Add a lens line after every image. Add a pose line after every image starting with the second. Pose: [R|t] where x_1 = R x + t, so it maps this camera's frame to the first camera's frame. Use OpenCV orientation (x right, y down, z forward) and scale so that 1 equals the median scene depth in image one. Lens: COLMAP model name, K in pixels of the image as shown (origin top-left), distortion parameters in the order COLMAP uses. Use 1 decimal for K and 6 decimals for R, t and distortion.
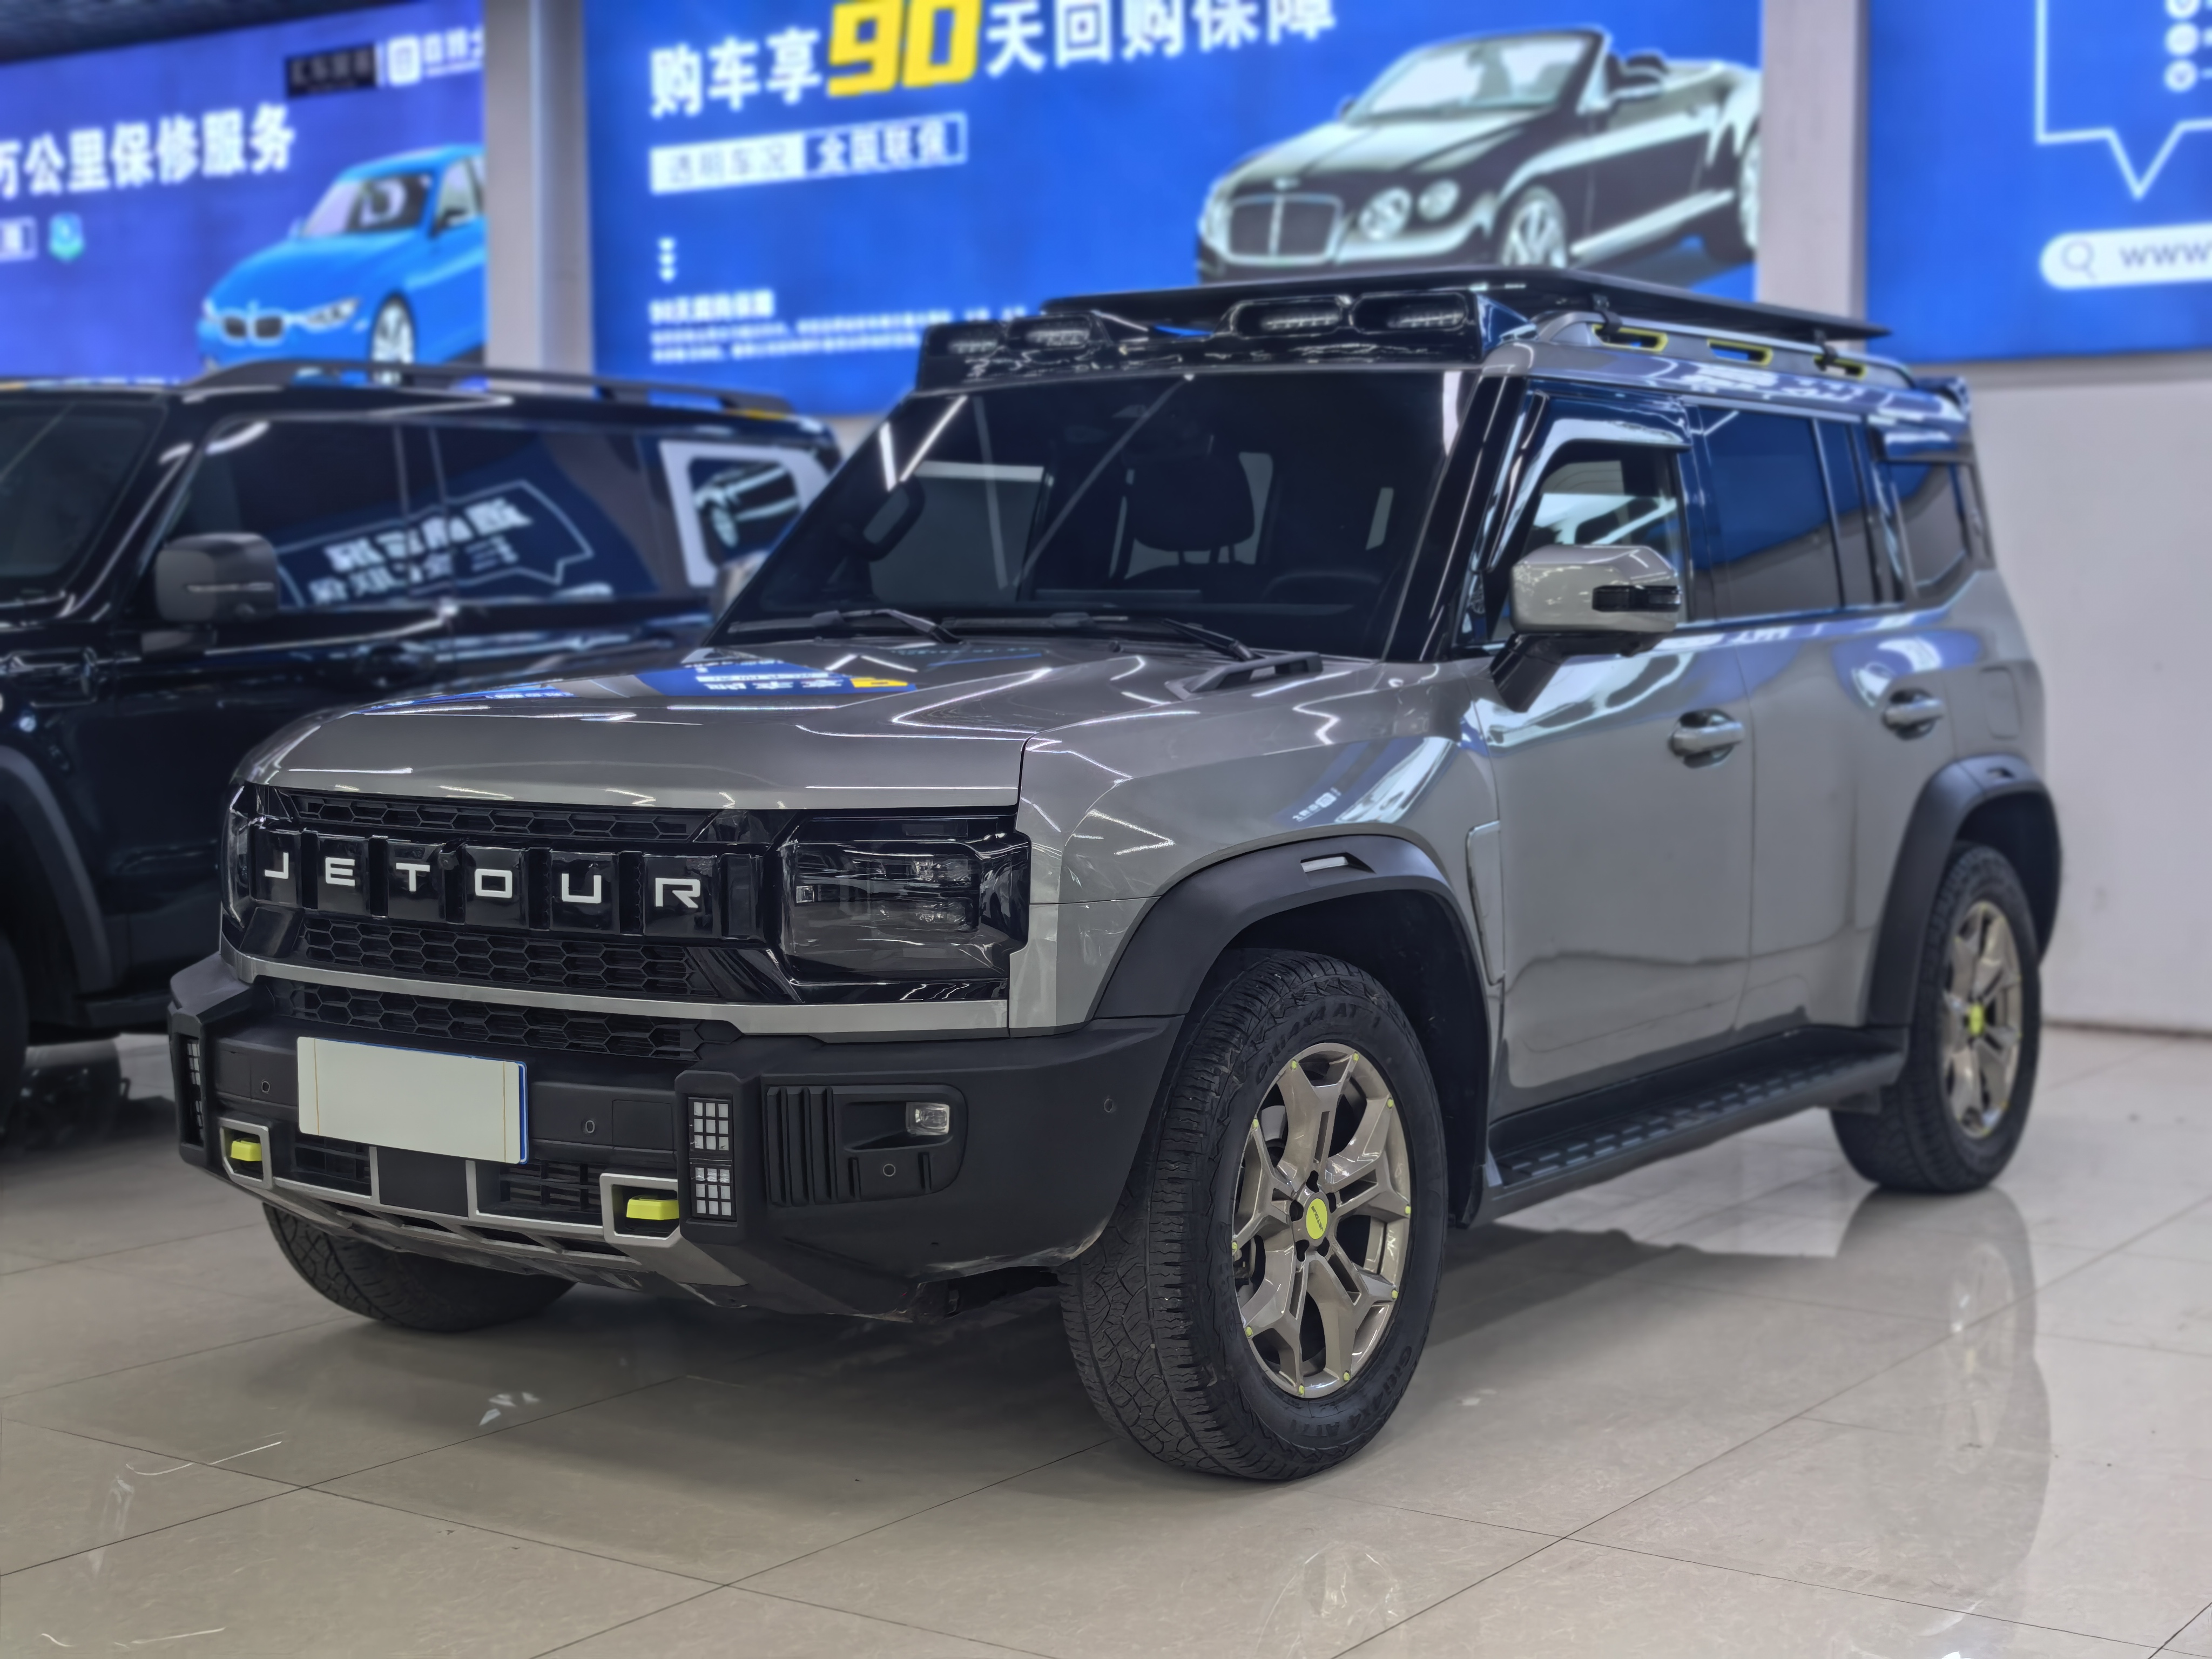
lens RADIAL K [[3171.1, 0, 1108.5], [0, 3171.1, 784.9], [0, 0, 1]] dist [0.234256, -1.045682]
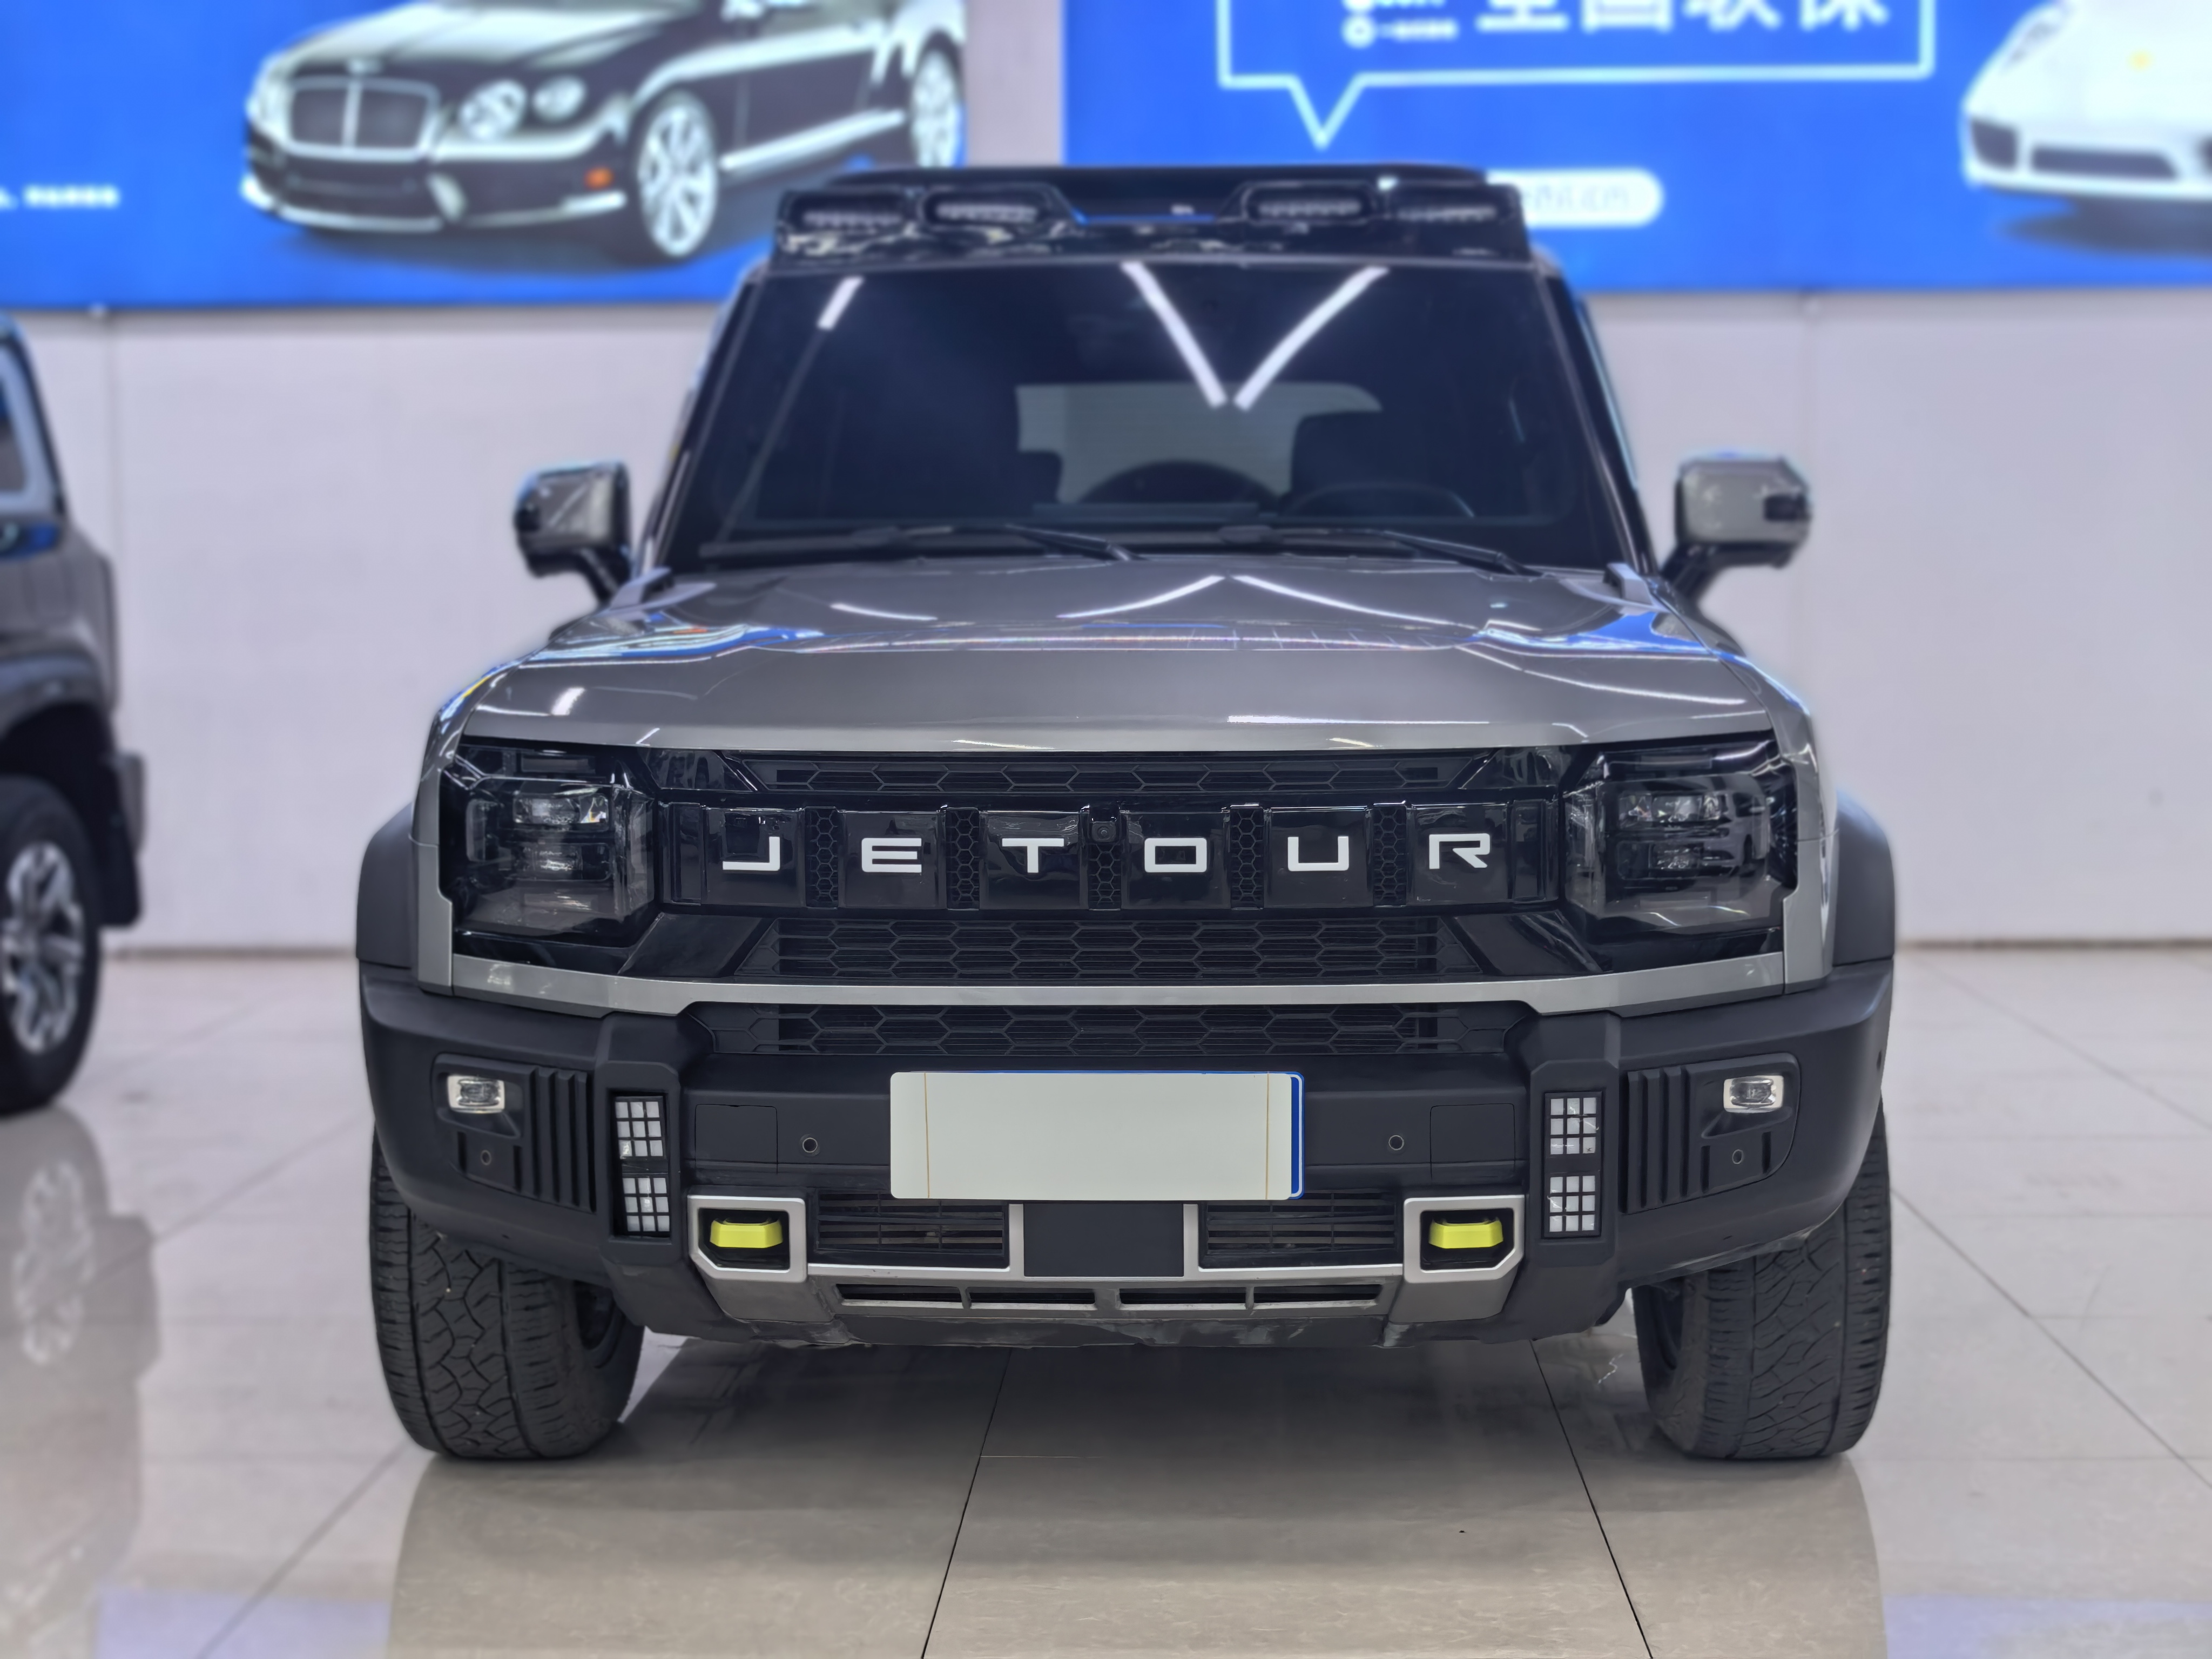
lens RADIAL K [[3171.1, 0, 1108.5], [0, 3171.1, 784.9], [0, 0, 1]] dist [0.234256, -1.045682]
pose [[0.839653, -0.046092, 0.541163, -0.624029], [0.039720, 0.998936, 0.023452, -0.005872], [-0.541668, 0.001803, 0.840590, 0.337933]]
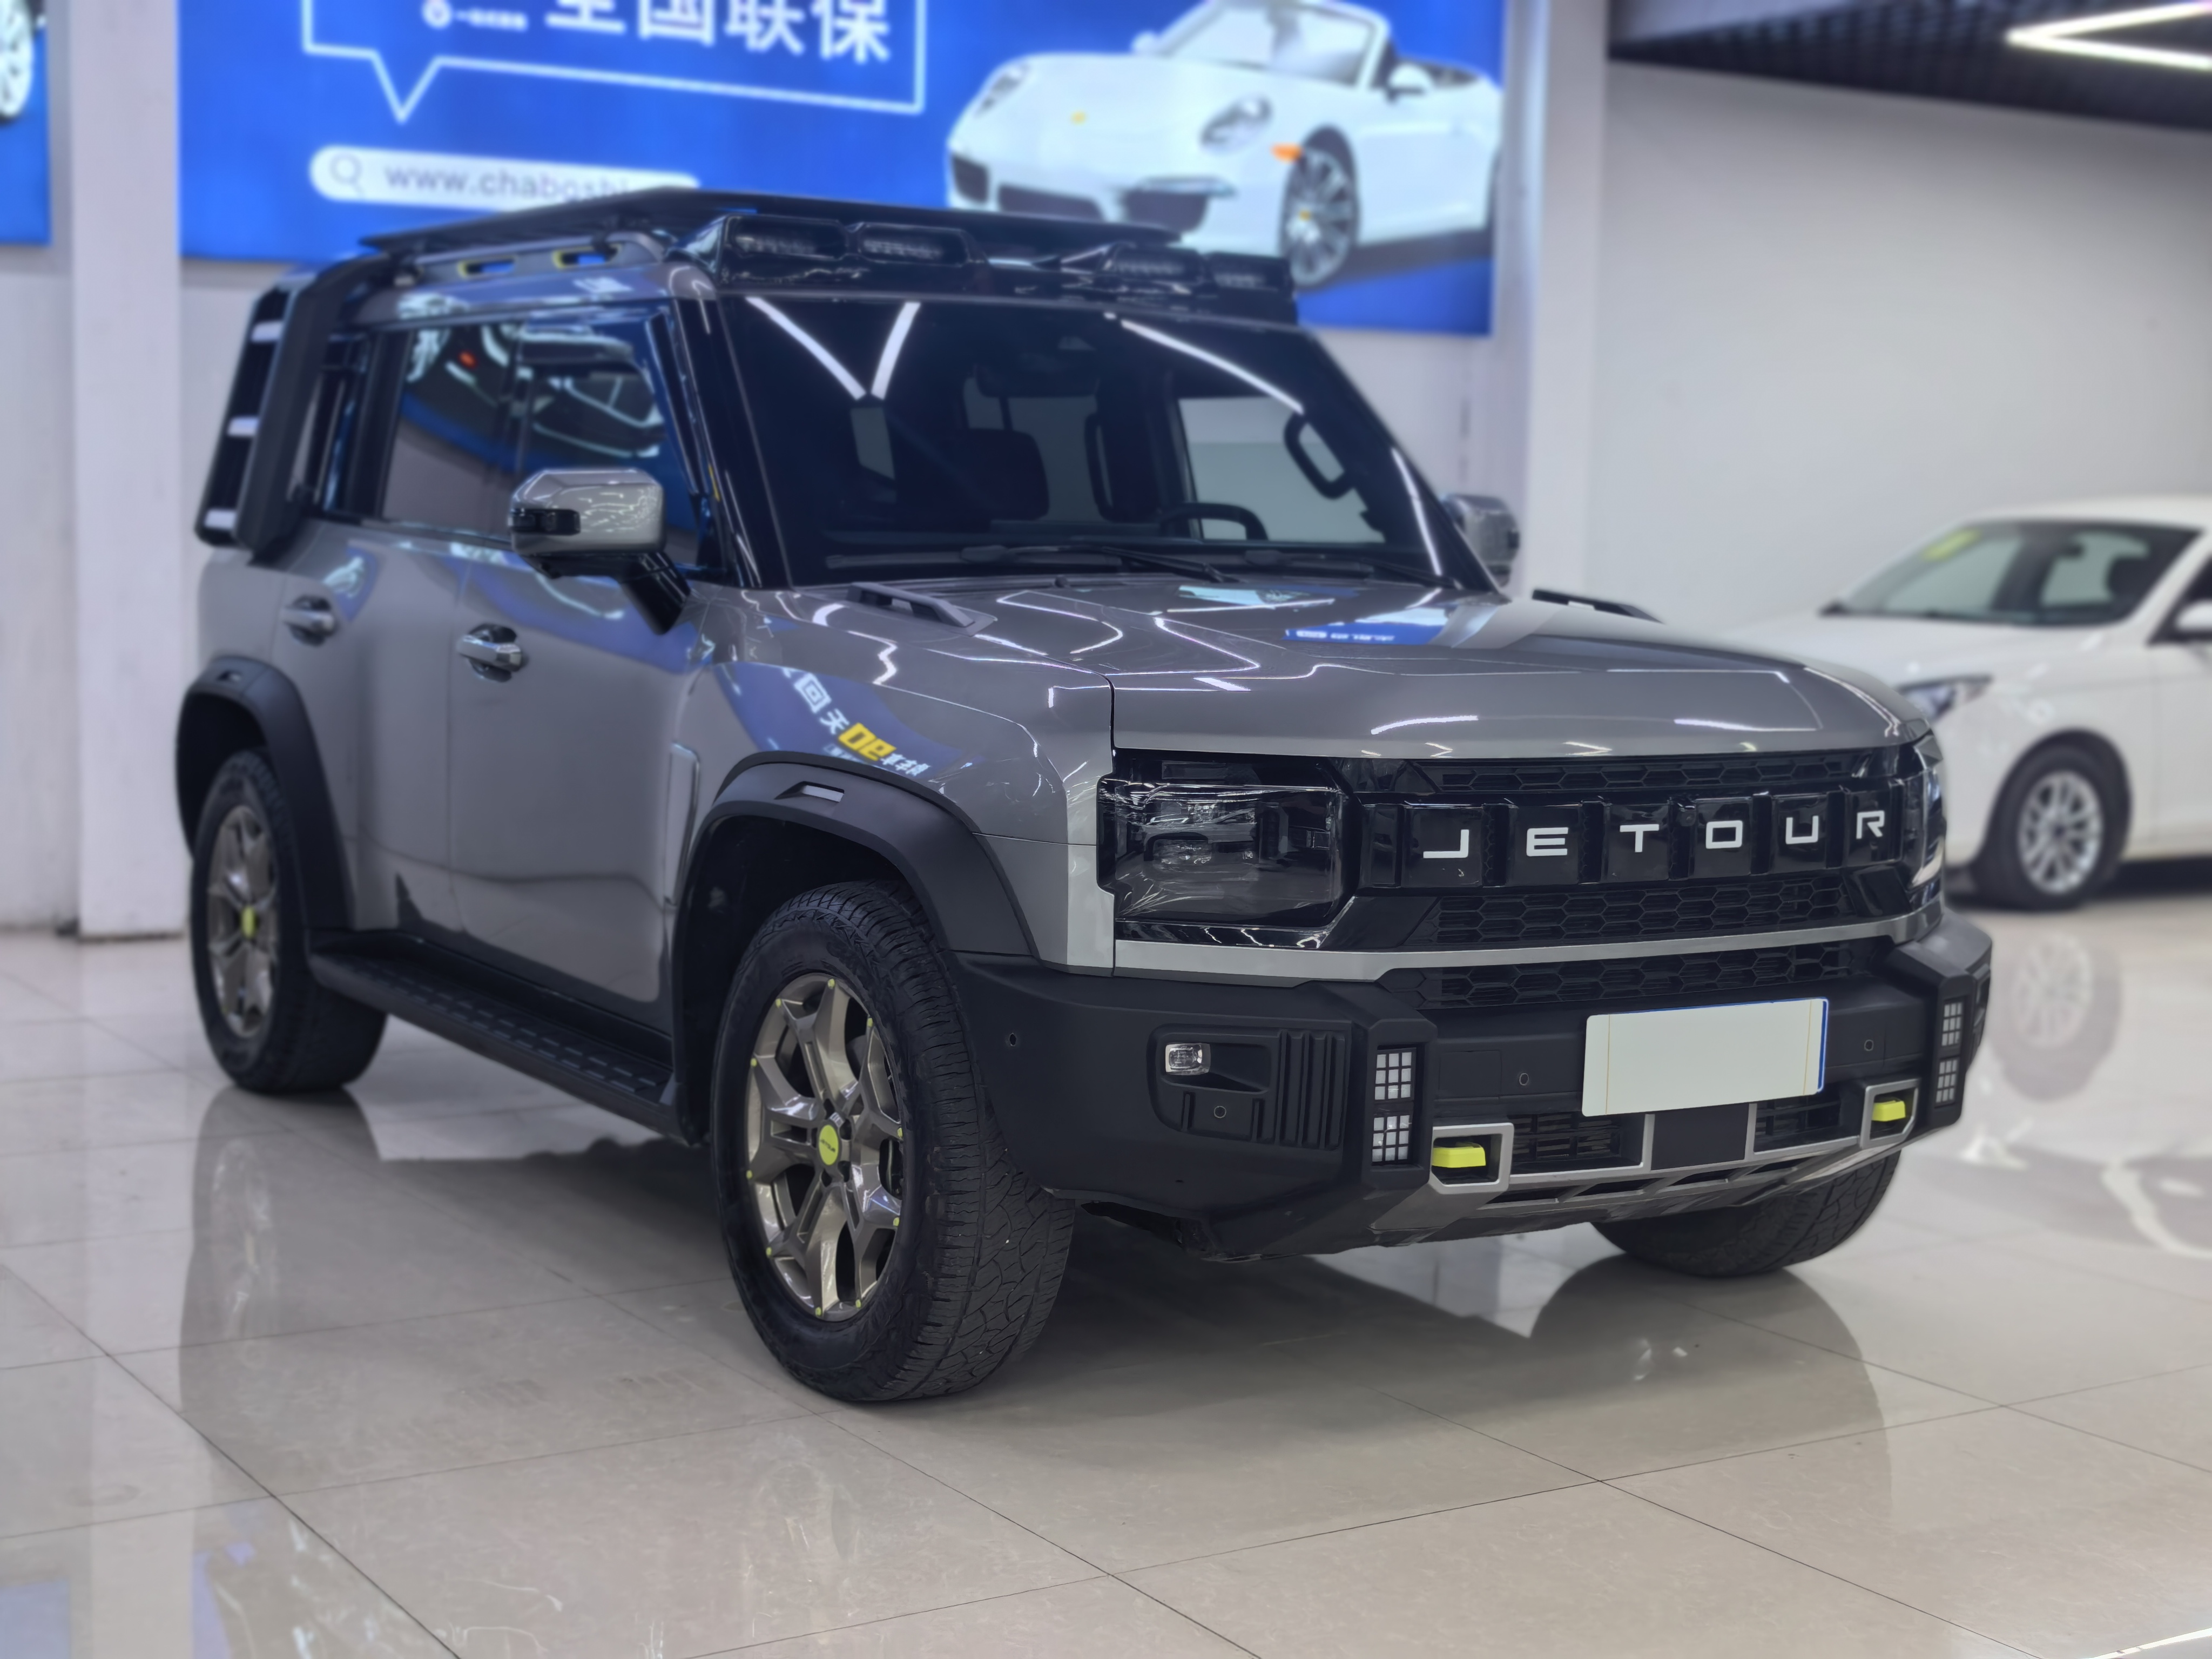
lens RADIAL K [[3190.2, 0, 1106.0], [0, 3190.2, 829.5], [0, 0, 1]] dist [0.328403, -1.782345]
pose [[0.384649, -0.084871, 0.919153, -1.194796], [0.031839, 0.996391, 0.078679, -0.057145], [-0.922514, -0.000999, 0.385963, 0.772310]]
